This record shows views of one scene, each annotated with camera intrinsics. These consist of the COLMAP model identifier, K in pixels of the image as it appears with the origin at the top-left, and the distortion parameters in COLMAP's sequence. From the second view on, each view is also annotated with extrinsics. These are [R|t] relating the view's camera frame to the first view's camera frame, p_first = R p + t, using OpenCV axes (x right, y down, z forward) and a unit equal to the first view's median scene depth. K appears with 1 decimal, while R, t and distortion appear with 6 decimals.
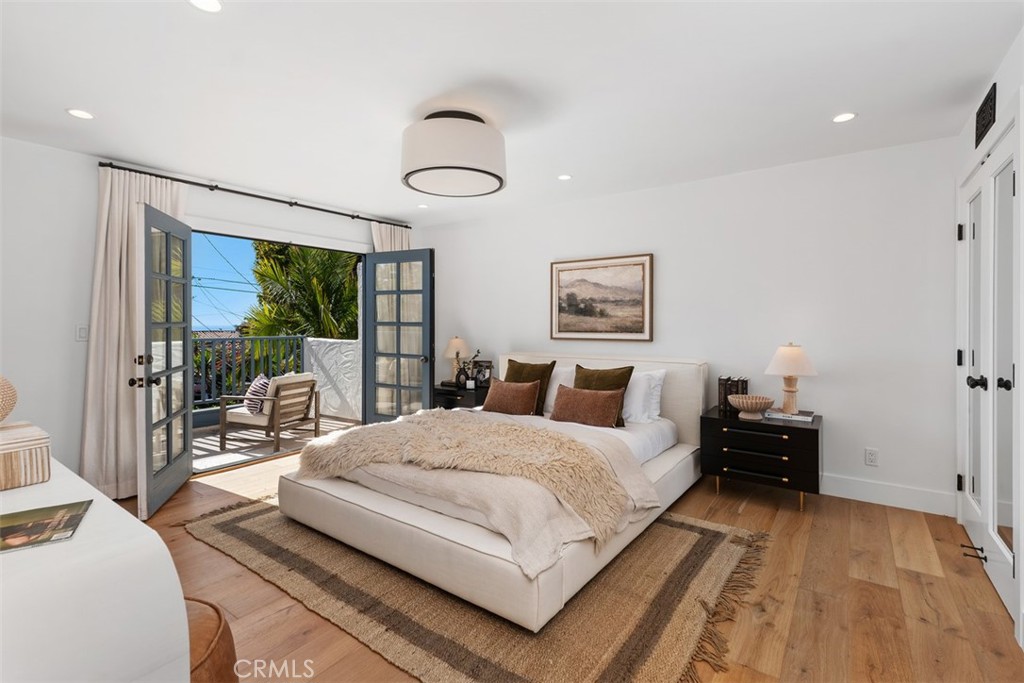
lens RADIAL K [[468.3, 0, 509.2], [0, 468.3, 327.6], [0, 0, 1]] dist [0.007812, -0.001969]
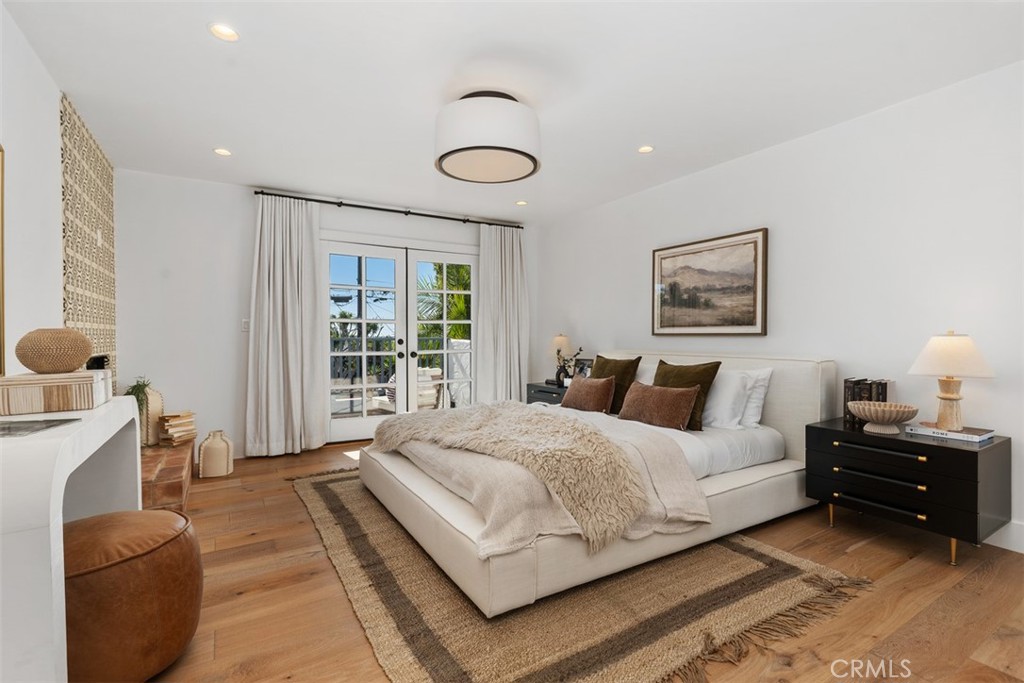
lens RADIAL K [[468.3, 0, 490.5], [0, 468.3, 342.2], [0, 0, 1]] dist [0.007812, -0.001969]
pose [[0.924332, 0.008128, -0.381503, 0.202085], [-0.003065, 0.999899, 0.013877, 0.036892], [0.381577, -0.011658, 0.924263, 0.061192]]
